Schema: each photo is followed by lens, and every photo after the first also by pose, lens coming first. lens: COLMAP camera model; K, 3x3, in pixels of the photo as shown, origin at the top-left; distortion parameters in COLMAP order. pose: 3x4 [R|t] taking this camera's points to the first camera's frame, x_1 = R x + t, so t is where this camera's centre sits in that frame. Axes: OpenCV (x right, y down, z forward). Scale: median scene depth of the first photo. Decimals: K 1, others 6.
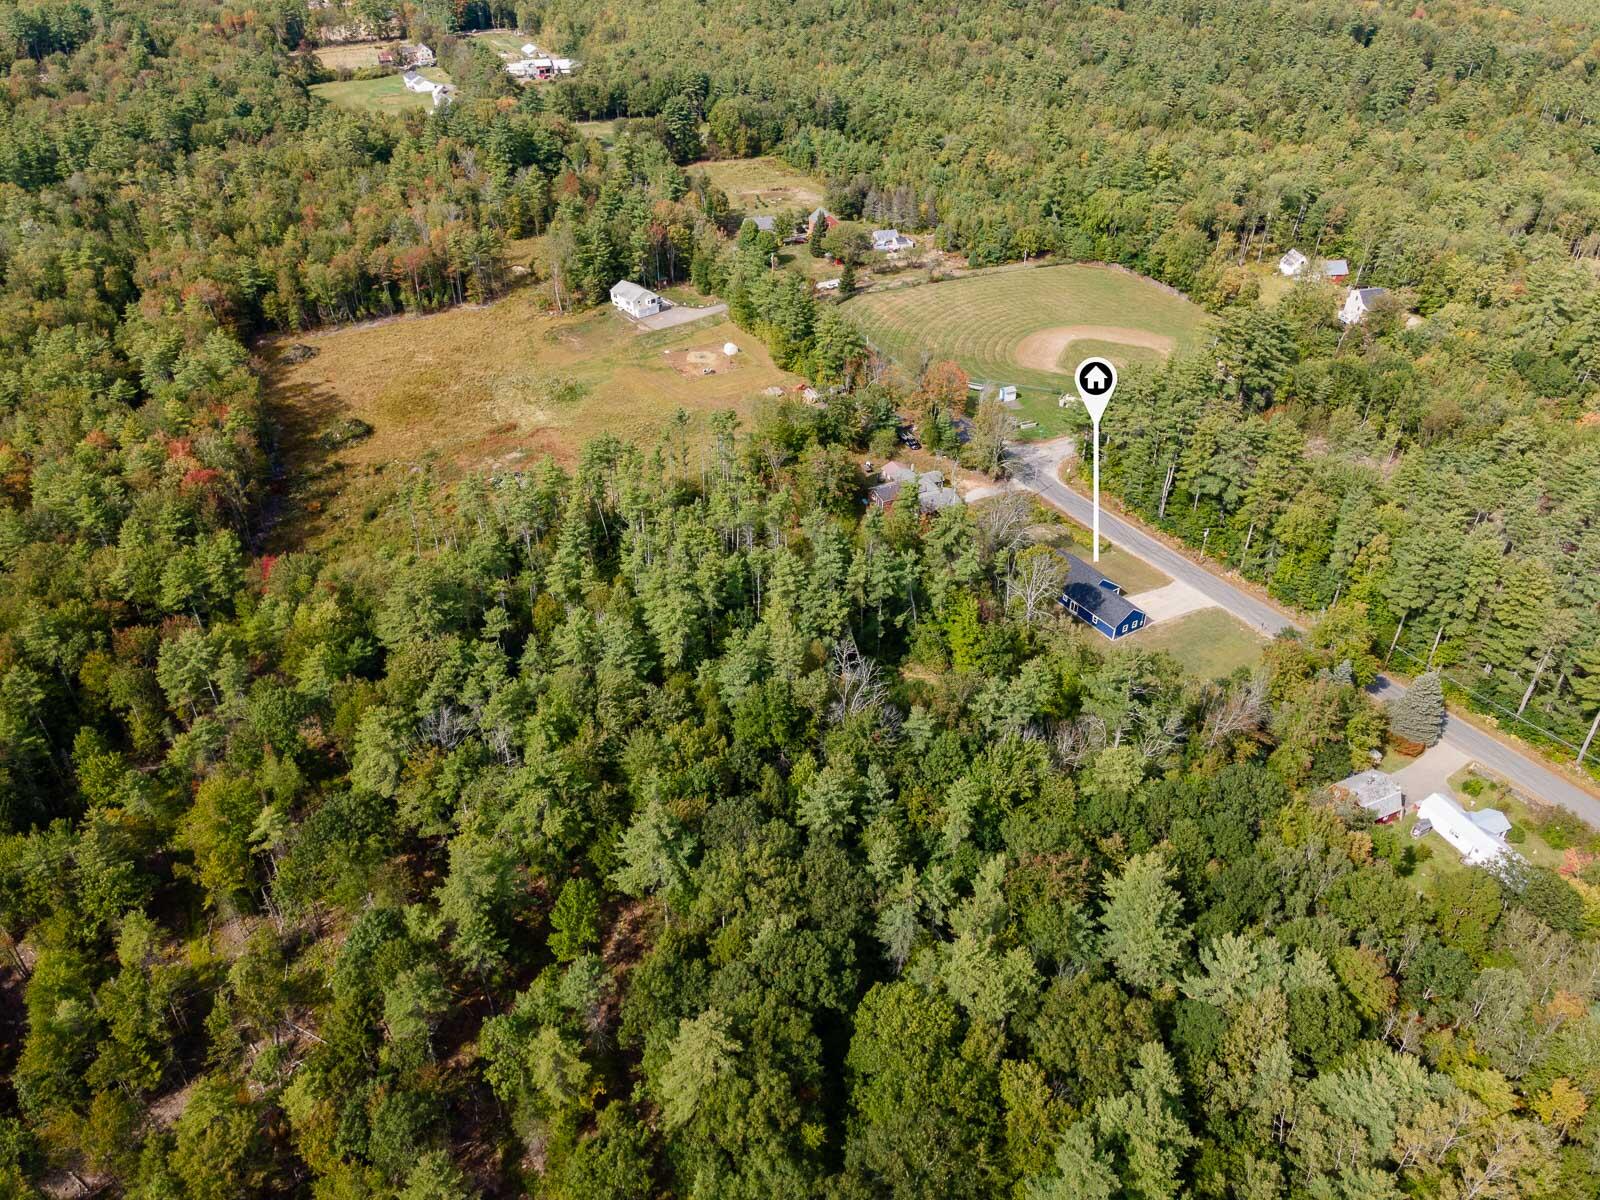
lens RADIAL K [[1180.7, 0, 800.0], [0, 1180.7, 600.0], [0, 0, 1]] dist [0.005922, 0.005172]
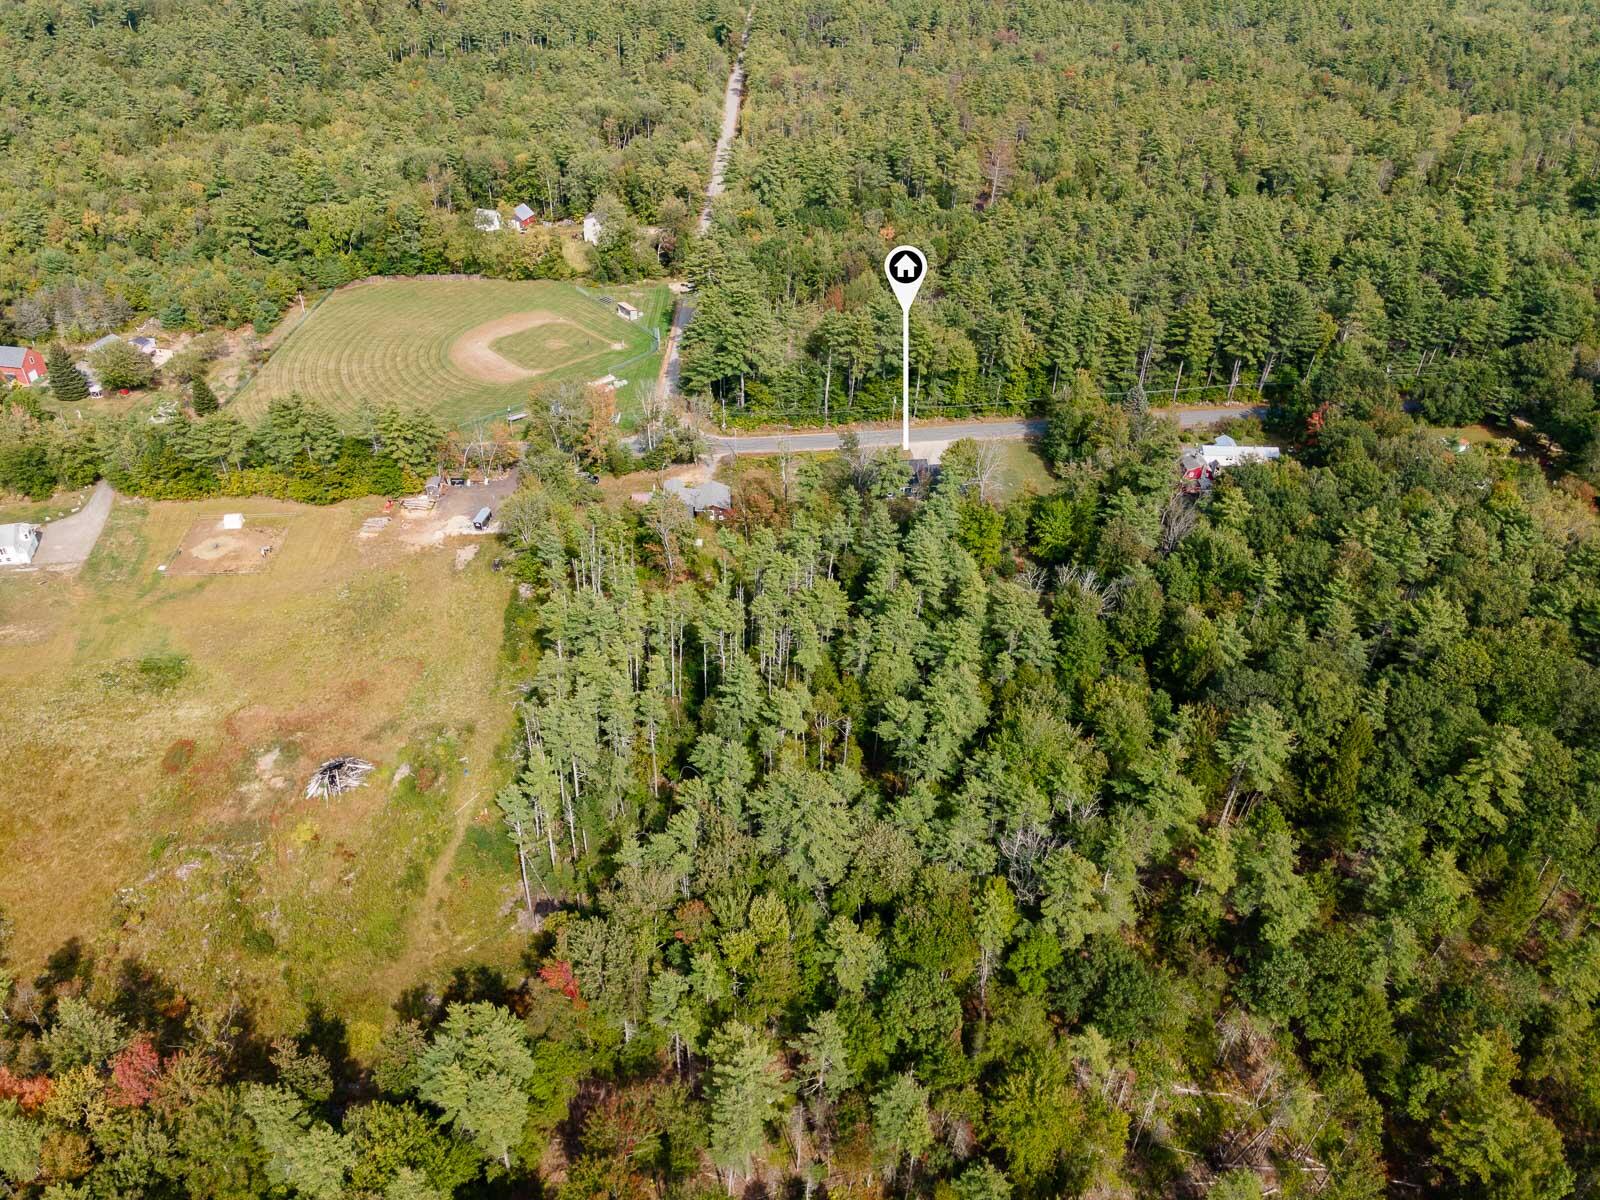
lens RADIAL K [[1185.1, 0, 800.0], [0, 1185.1, 600.0], [0, 0, 1]] dist [-0.017138, 0.048163]
pose [[0.413974, -0.529047, 0.740766, -0.465265], [0.508896, 0.809230, 0.293549, -0.196409], [-0.754751, 0.255452, 0.604231, 0.262843]]
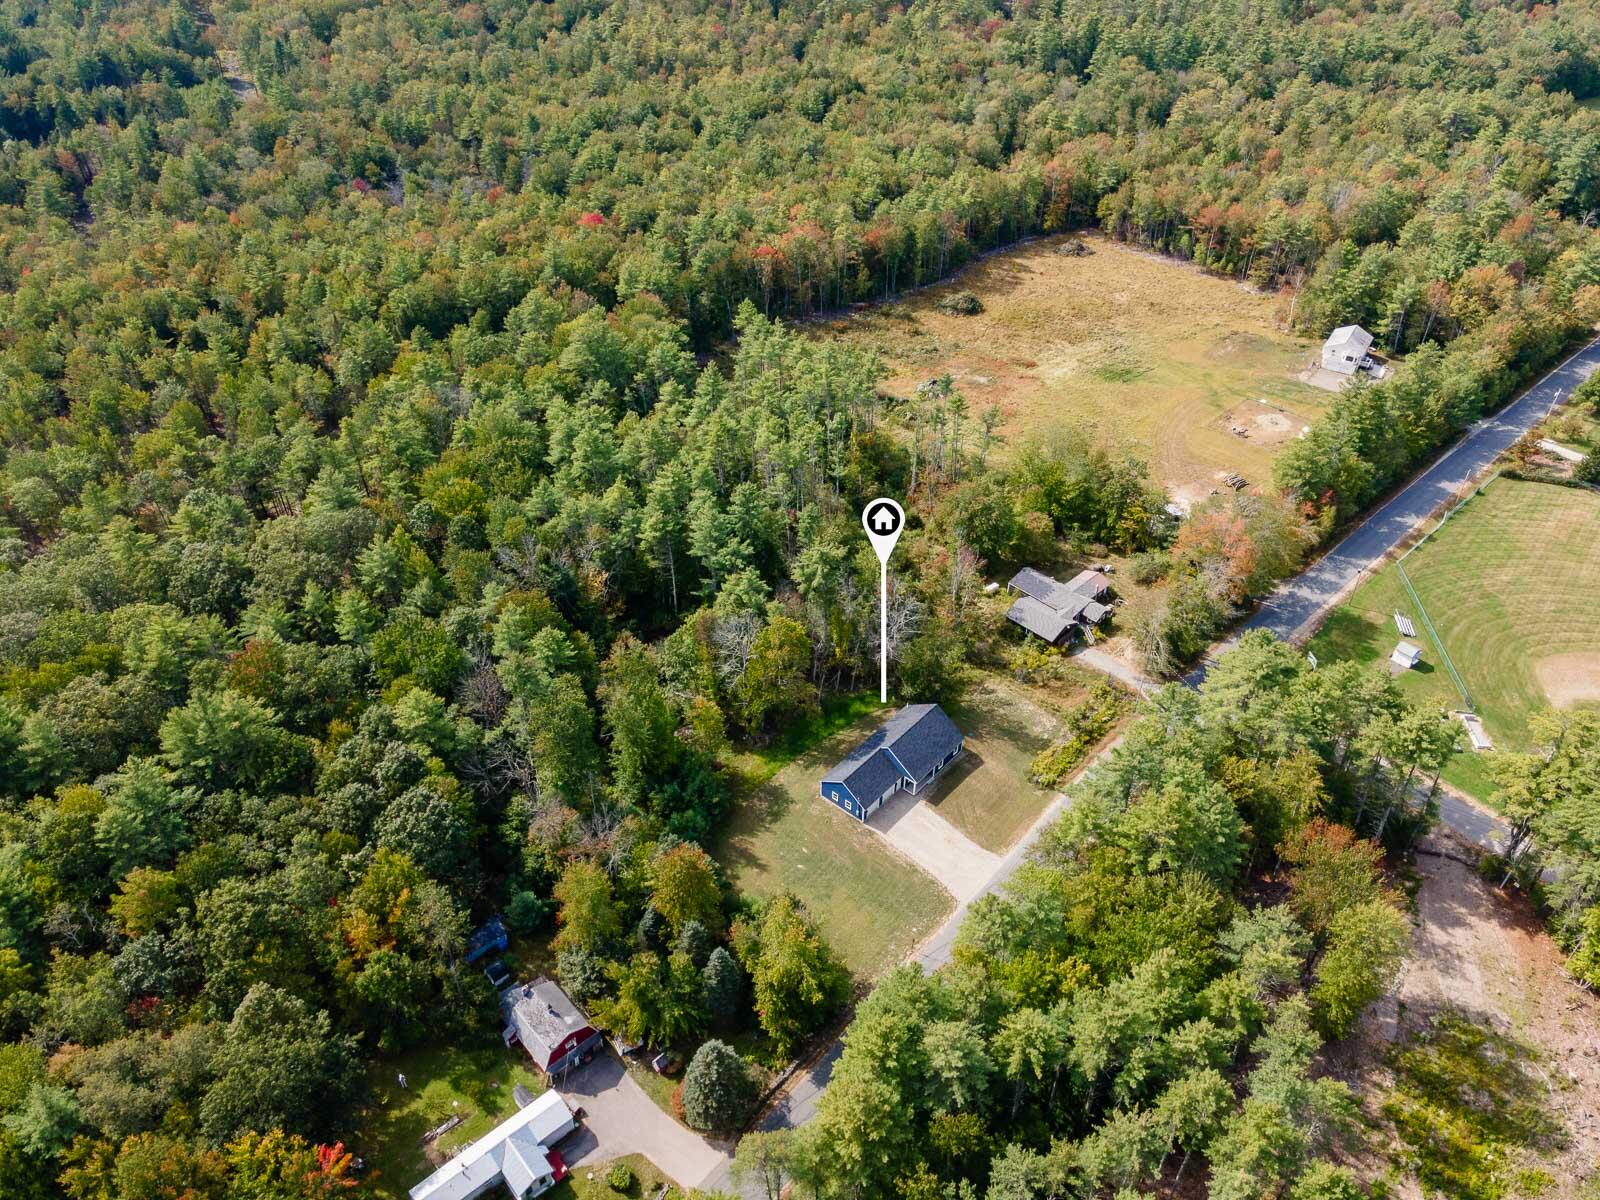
lens RADIAL K [[1185.1, 0, 800.0], [0, 1185.1, 600.0], [0, 0, 1]] dist [-0.017138, 0.048163]
pose [[0.281835, 0.584248, -0.761067, 0.491196], [-0.553750, 0.746827, 0.368254, -0.218914], [0.783537, 0.317654, 0.534010, 0.314692]]
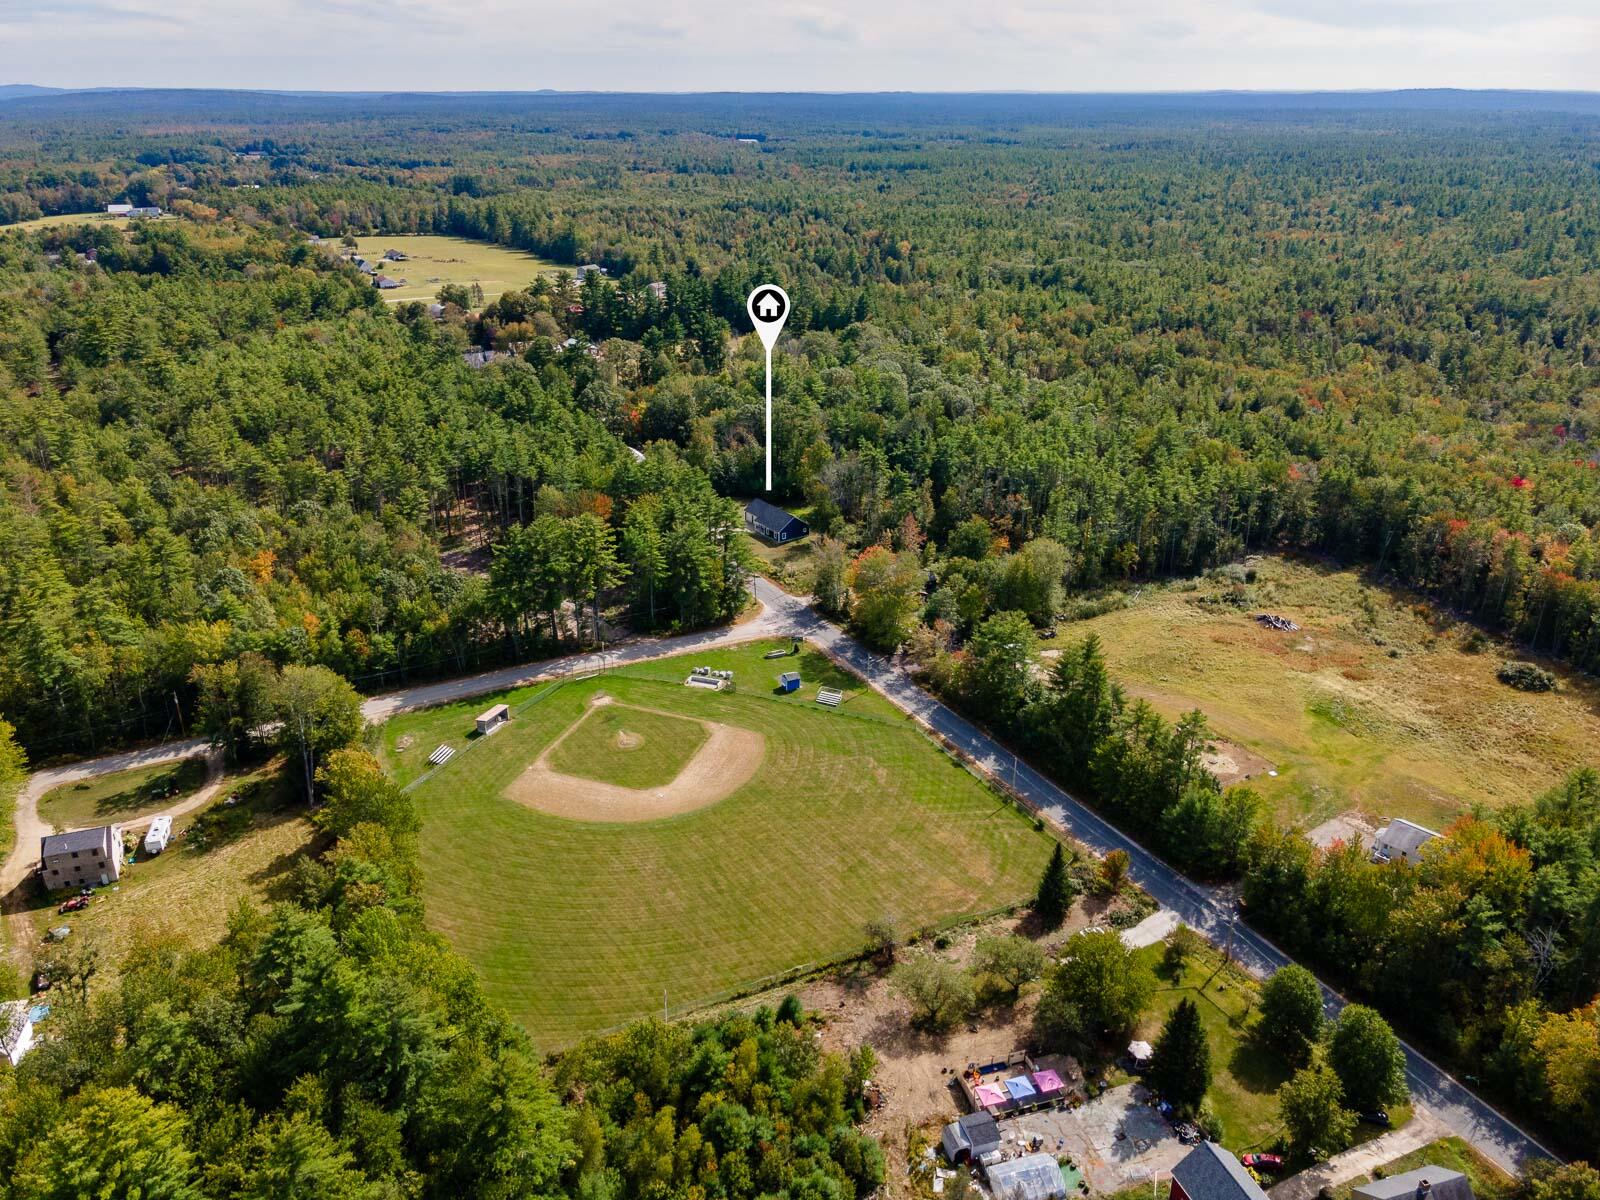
lens RADIAL K [[1185.1, 0, 800.0], [0, 1185.1, 600.0], [0, 0, 1]] dist [-0.017138, 0.048163]
pose [[-0.999350, -0.000746, -0.036055, 0.173281], [-0.030949, 0.530945, 0.846841, -0.783706], [0.018511, 0.847406, -0.530623, 1.199174]]
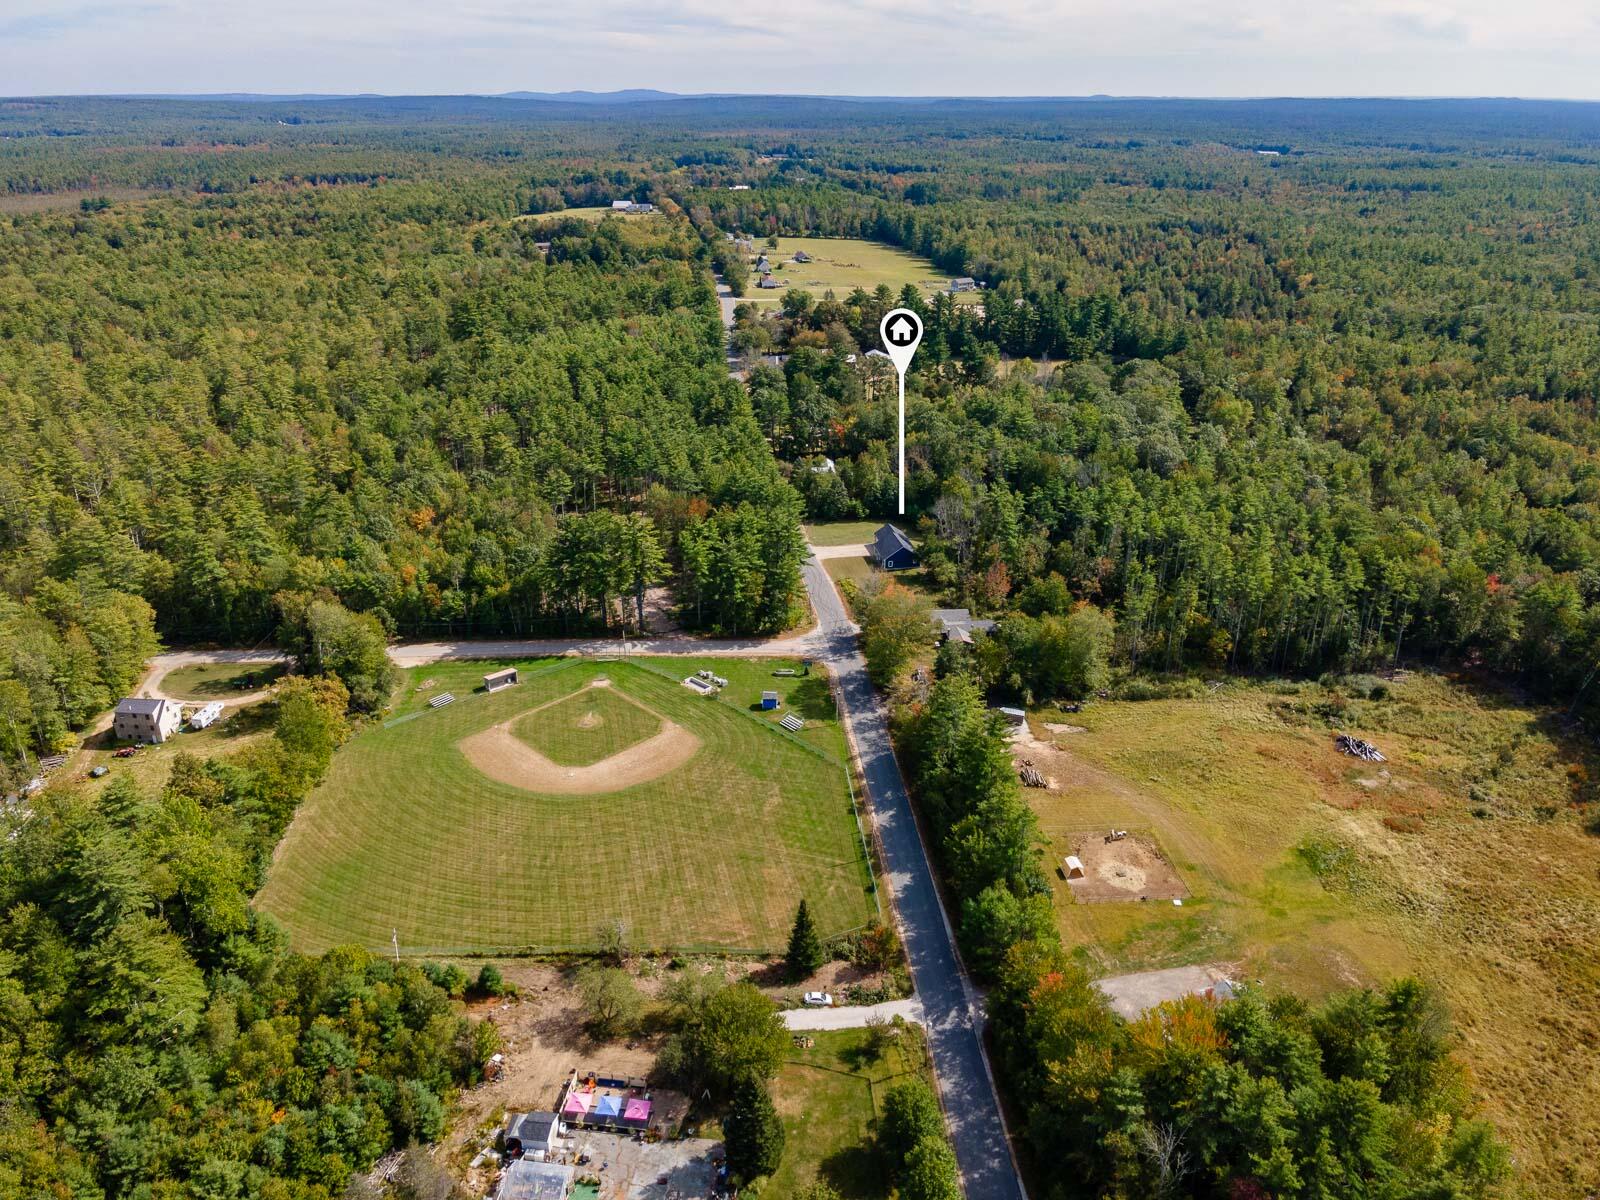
lens RADIAL K [[1185.1, 0, 800.0], [0, 1185.1, 600.0], [0, 0, 1]] dist [-0.017138, 0.048163]
pose [[-0.925018, -0.166545, 0.341475, -0.108394], [0.200740, 0.548841, 0.811466, -0.784382], [-0.322561, 0.819168, -0.474255, 1.155305]]
